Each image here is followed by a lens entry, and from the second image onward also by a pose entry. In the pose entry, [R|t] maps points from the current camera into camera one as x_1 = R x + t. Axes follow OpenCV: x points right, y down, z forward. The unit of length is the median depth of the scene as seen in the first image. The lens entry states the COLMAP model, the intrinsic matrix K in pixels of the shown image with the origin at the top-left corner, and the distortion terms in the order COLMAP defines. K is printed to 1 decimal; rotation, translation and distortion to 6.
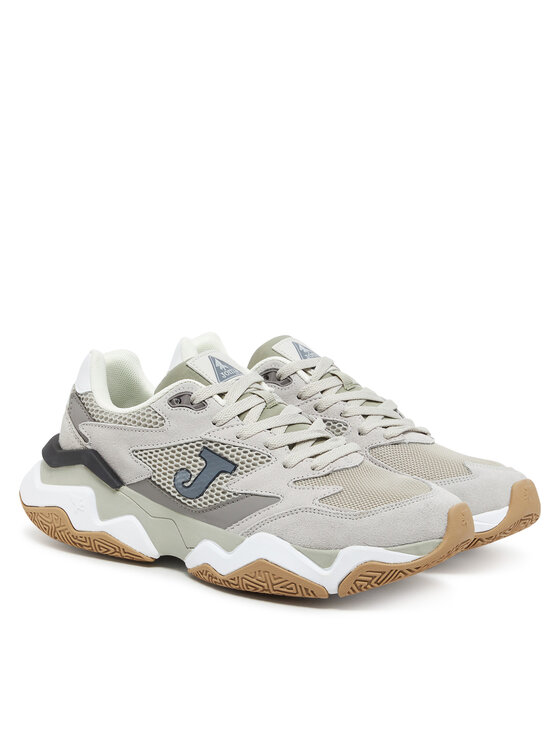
lens RADIAL K [[1965.5, 0, 258.4], [0, 1965.5, 389.5], [0, 0, 1]] dist [1.310208, 0.000000]
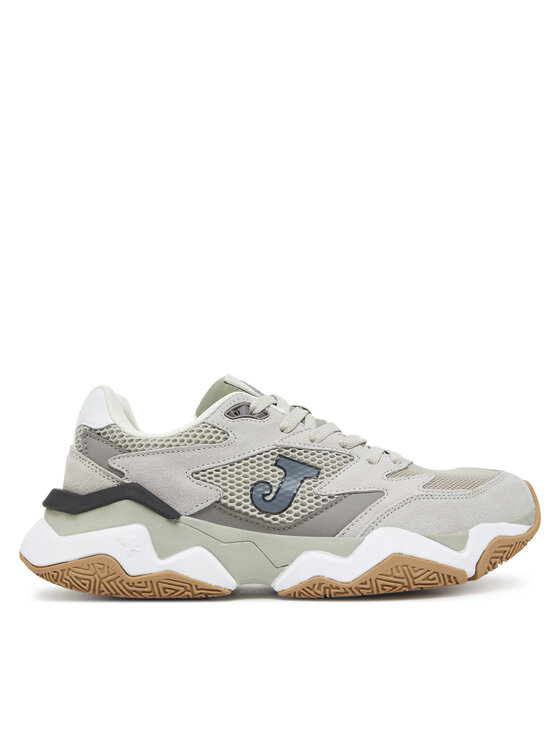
lens RADIAL K [[939.7, 0, 279.3], [0, 939.7, 375.3], [0, 0, 1]] dist [0.040309, 0.000000]
pose [[0.822352, -0.007671, 0.568927, -0.277874], [0.164070, 0.960633, -0.224201, 0.092051], [-0.544810, 0.277716, 0.791237, 0.644758]]
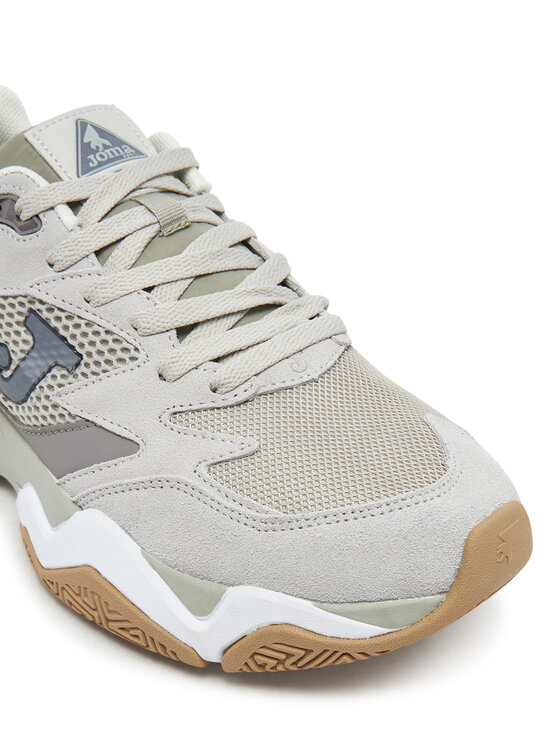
lens RADIAL K [[1204.0, 0, 280.7], [0, 1204.0, 377.1], [0, 0, 1]] dist [-0.012004, 0.000000]
pose [[0.970920, 0.102932, -0.216145, 0.105159], [-0.032922, 0.951681, 0.305319, -0.051854], [0.237128, -0.289324, 0.927395, 0.722867]]
